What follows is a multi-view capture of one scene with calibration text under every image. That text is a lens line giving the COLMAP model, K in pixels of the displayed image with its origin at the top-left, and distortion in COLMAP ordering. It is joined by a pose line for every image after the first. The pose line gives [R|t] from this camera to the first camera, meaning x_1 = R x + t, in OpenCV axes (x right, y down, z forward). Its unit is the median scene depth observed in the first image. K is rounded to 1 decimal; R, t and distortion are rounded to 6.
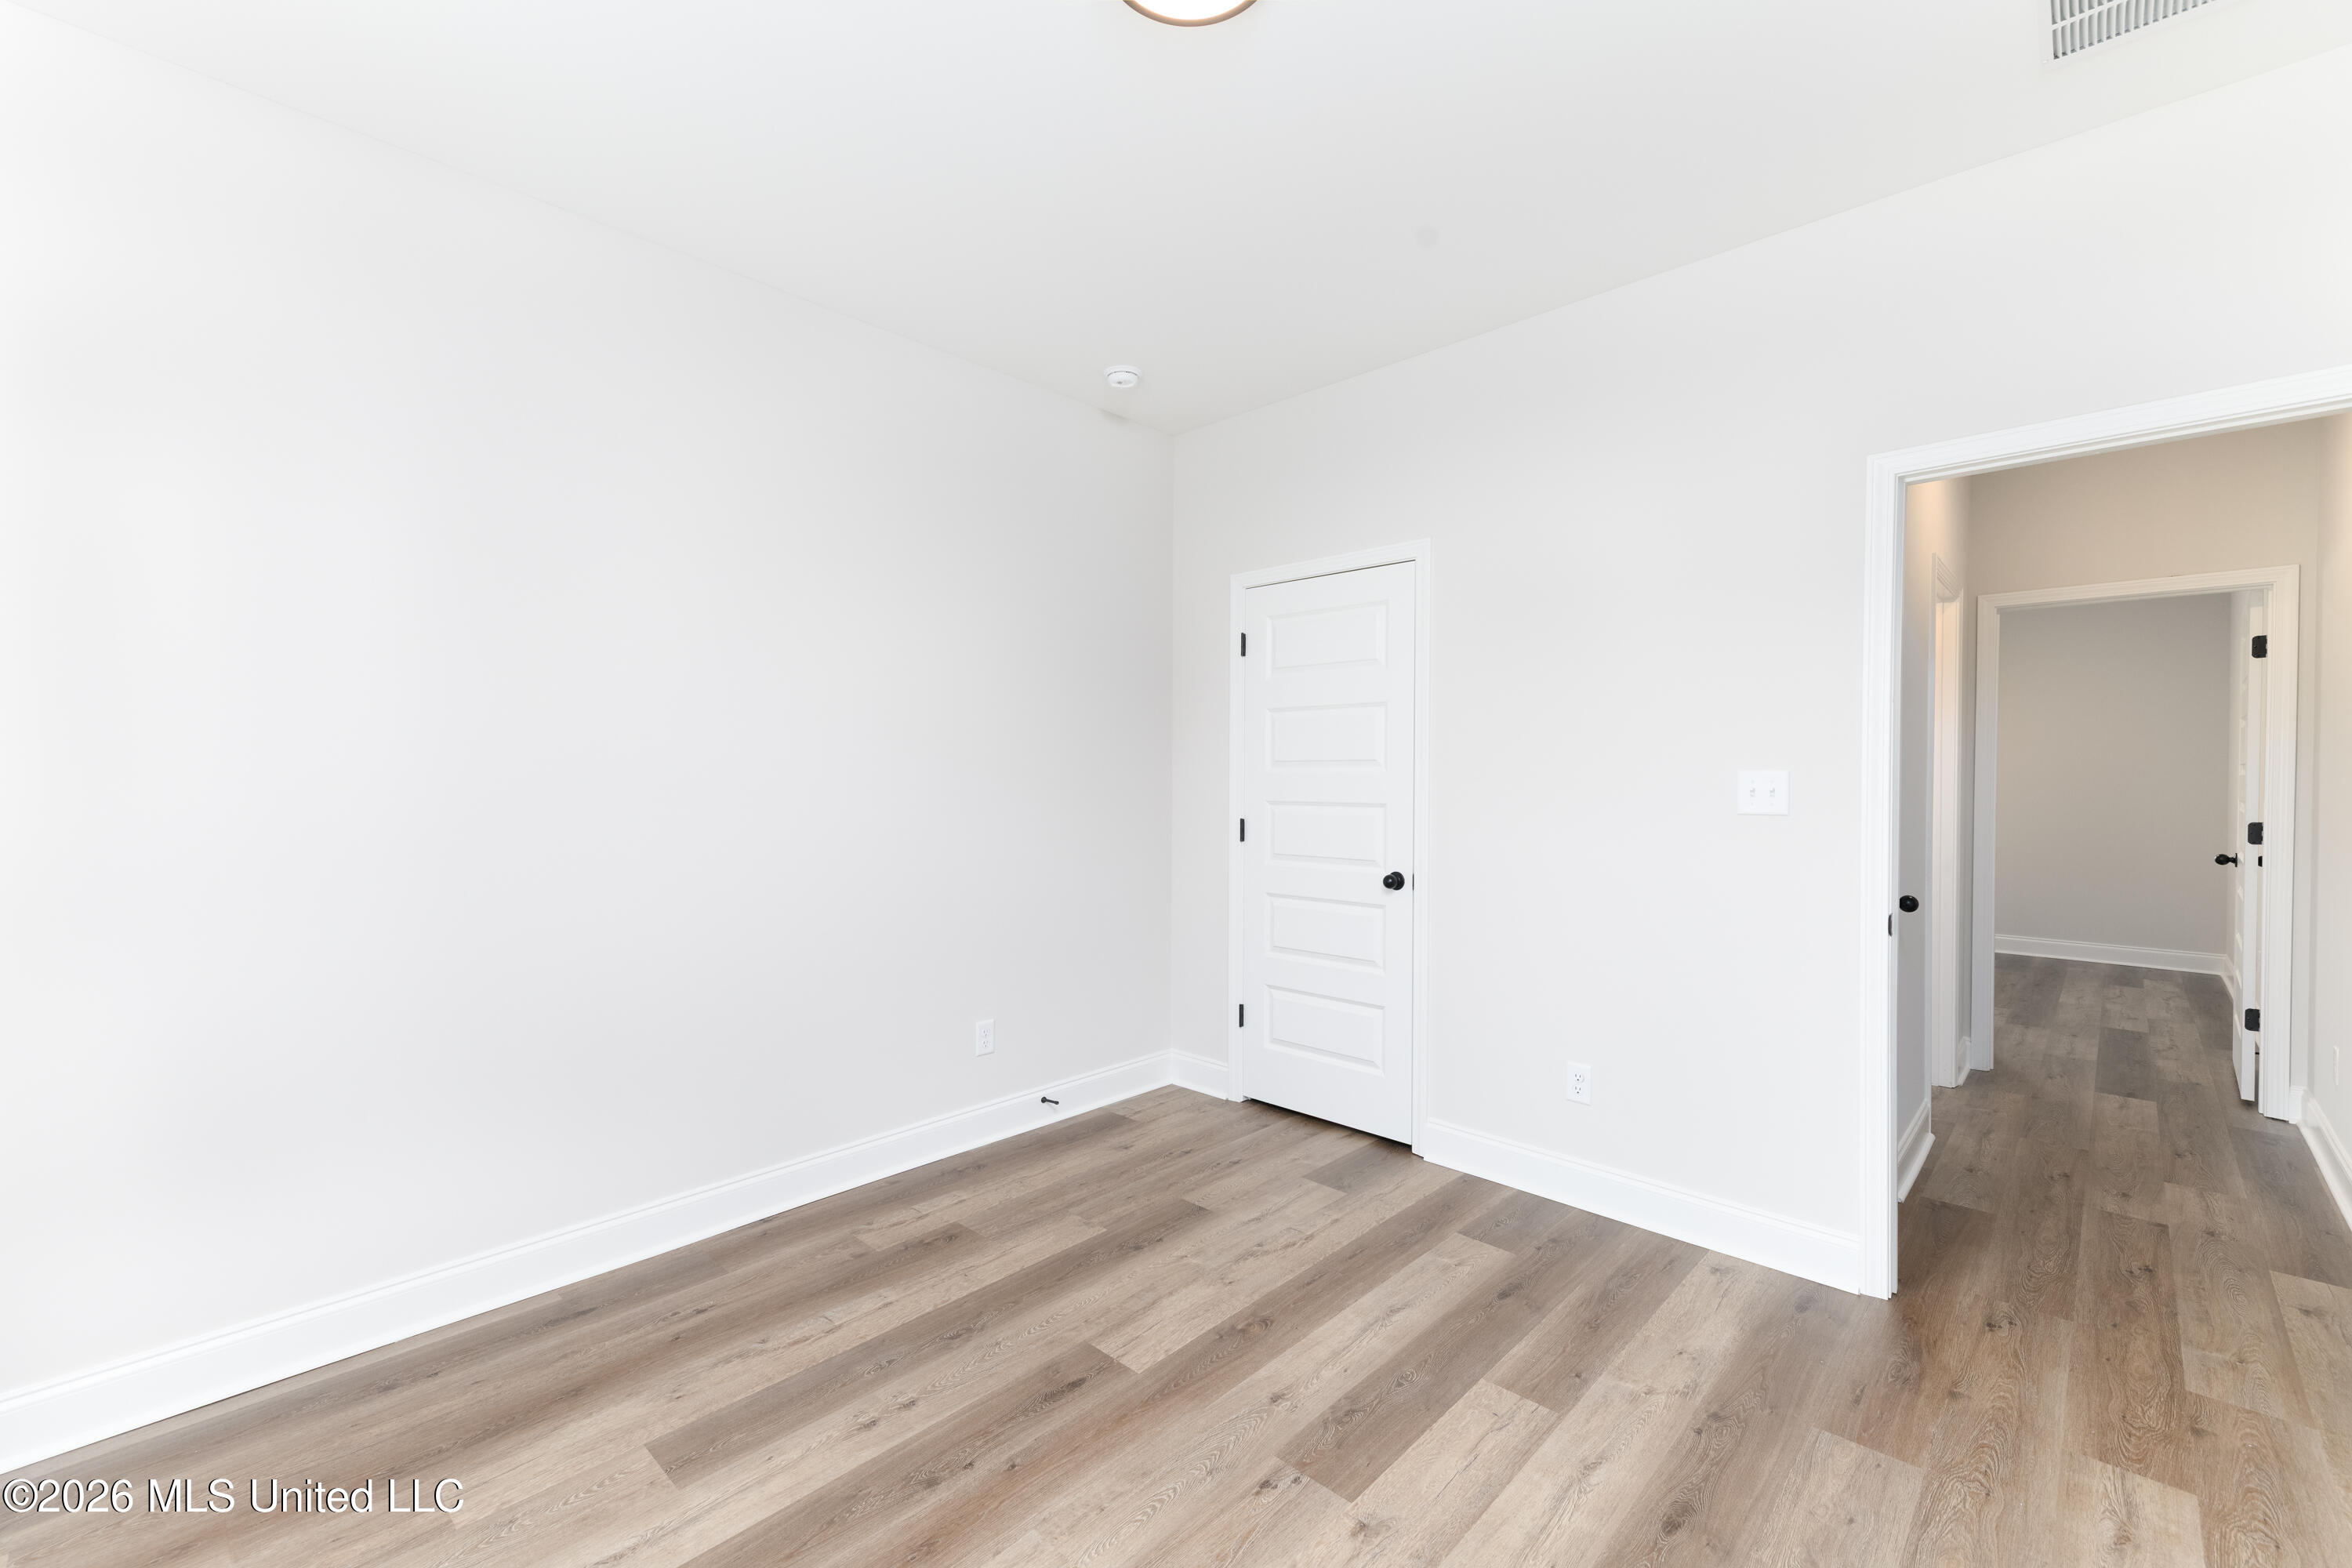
lens RADIAL K [[1017.4, 0, 1188.1], [0, 1017.4, 769.2], [0, 0, 1]] dist [0.004415, -0.003128]
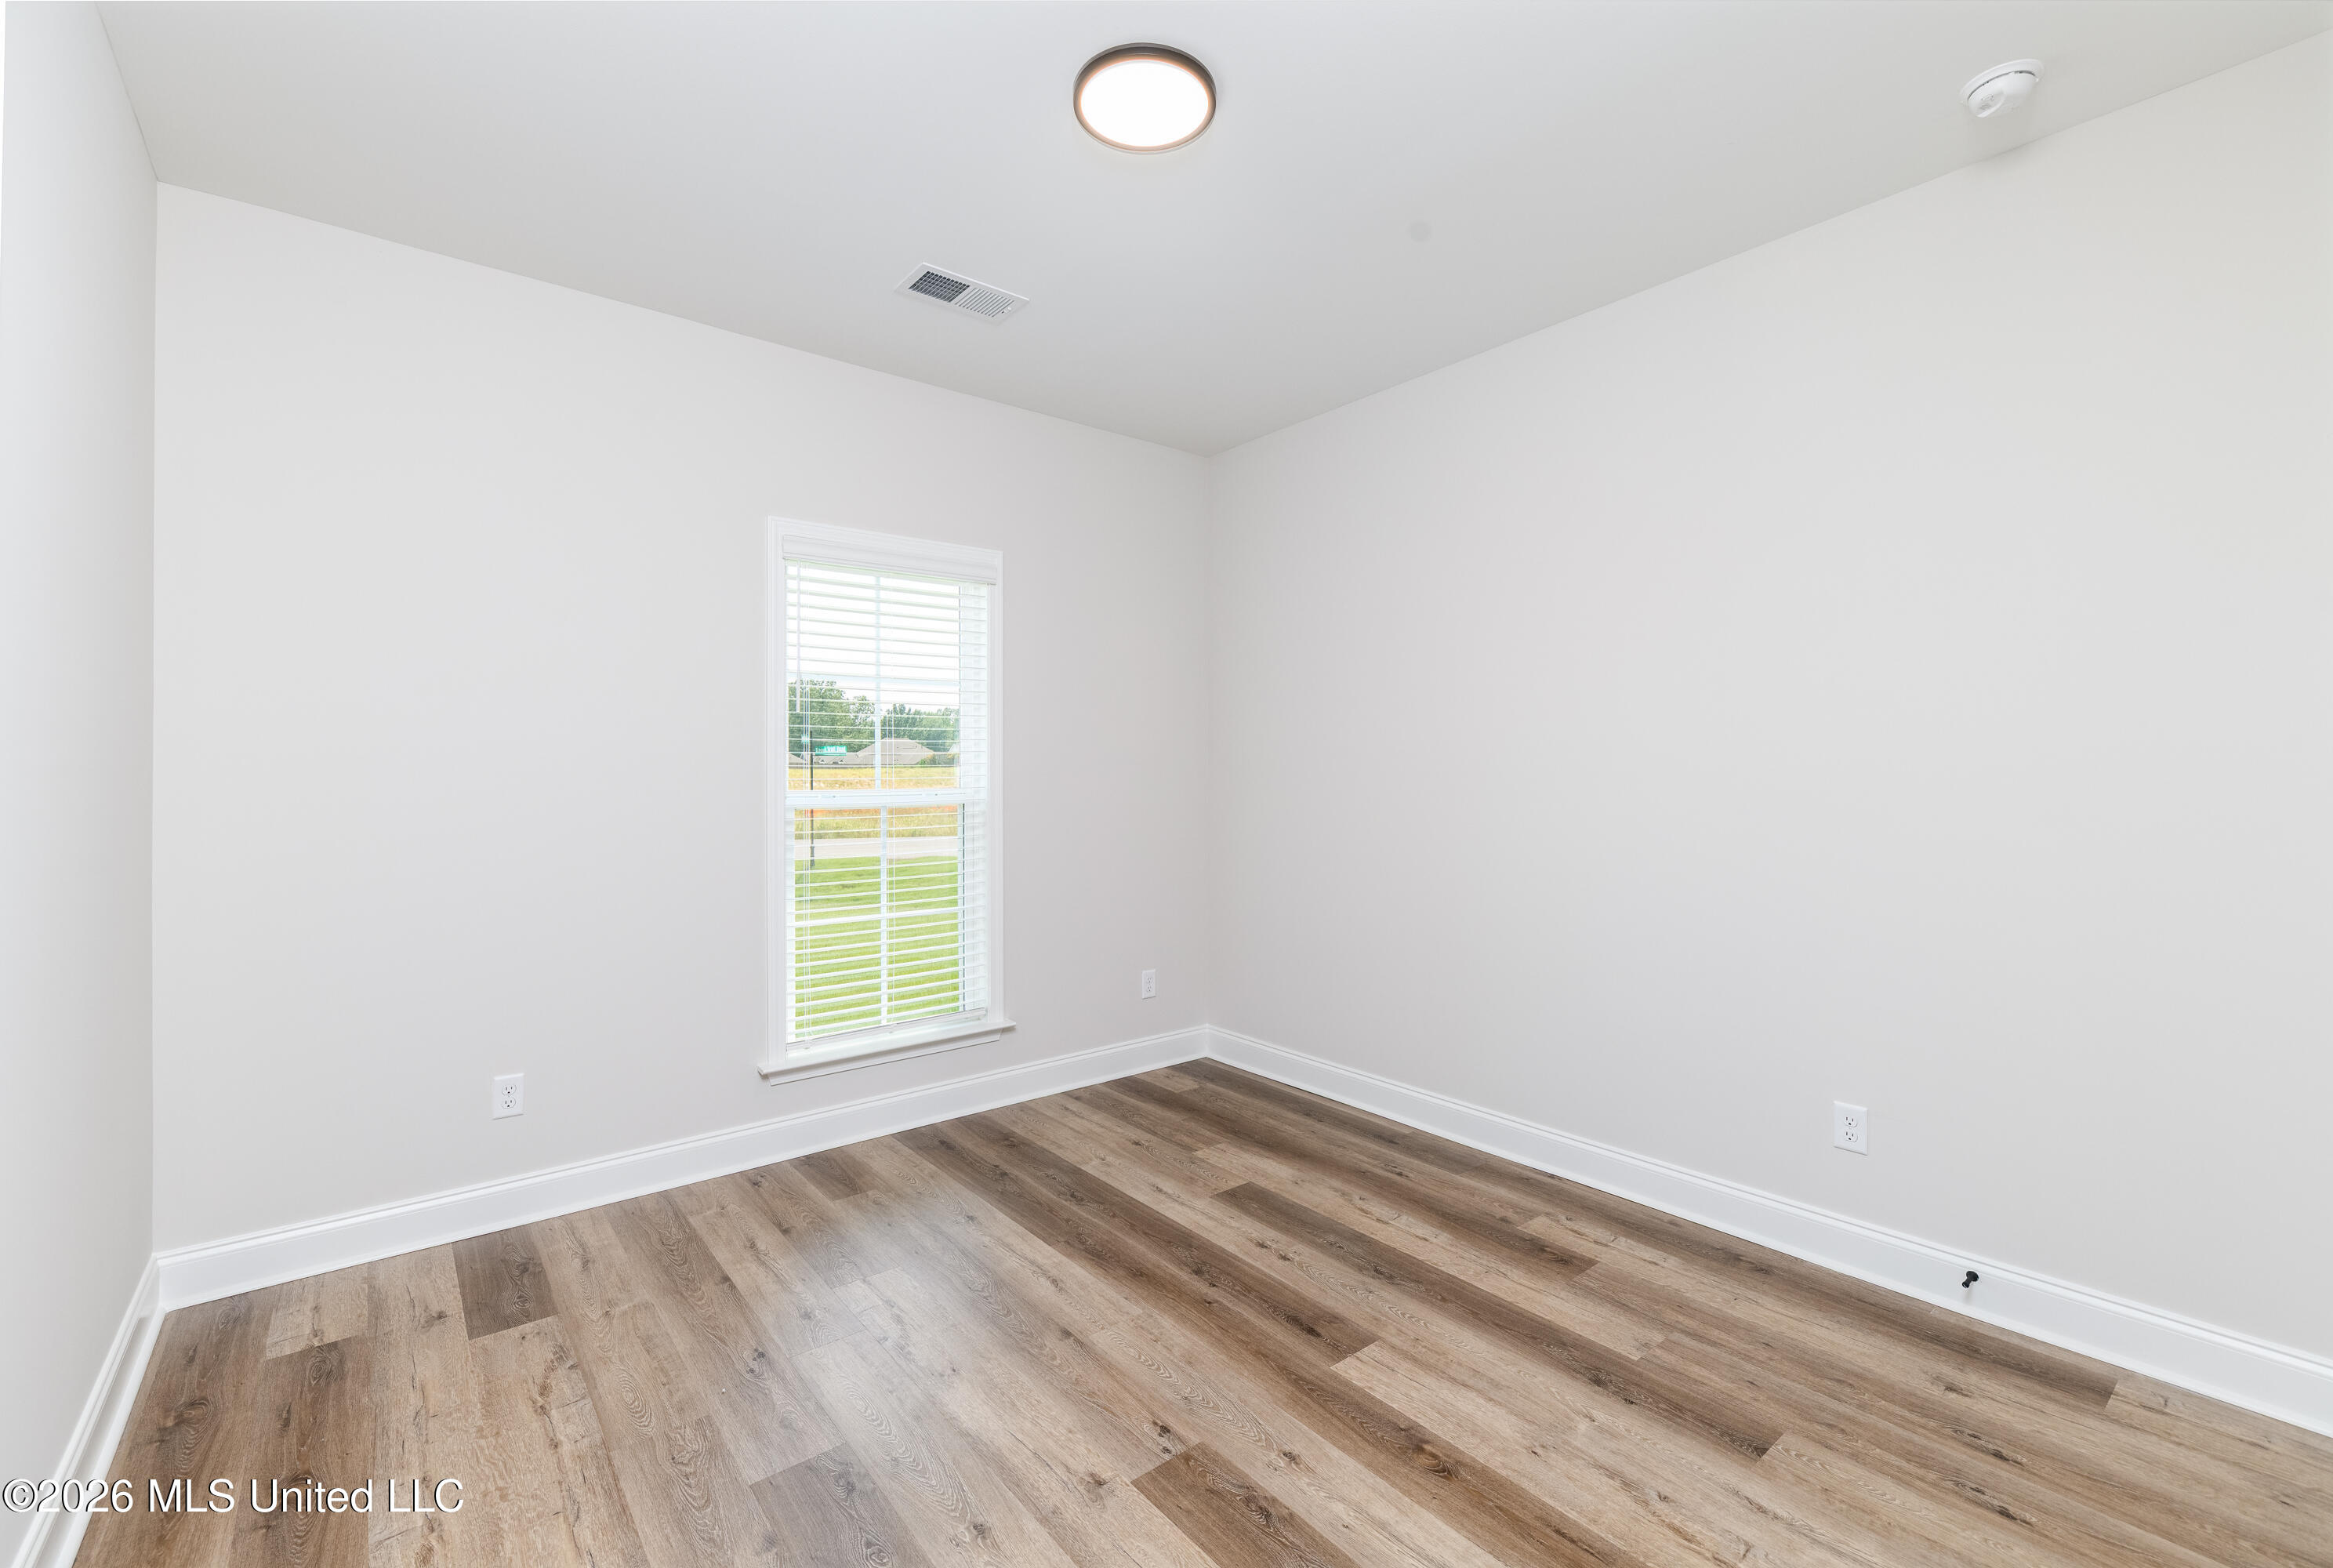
lens RADIAL K [[982.1, 0, 1178.3], [0, 982.1, 792.3], [0, 0, 1]] dist [-0.019105, -0.000680]
pose [[-0.154706, 0.025545, -0.987630, 0.823935], [0.004962, 0.999673, 0.025079, -0.014947], [0.987948, -0.001021, -0.154783, 0.878707]]
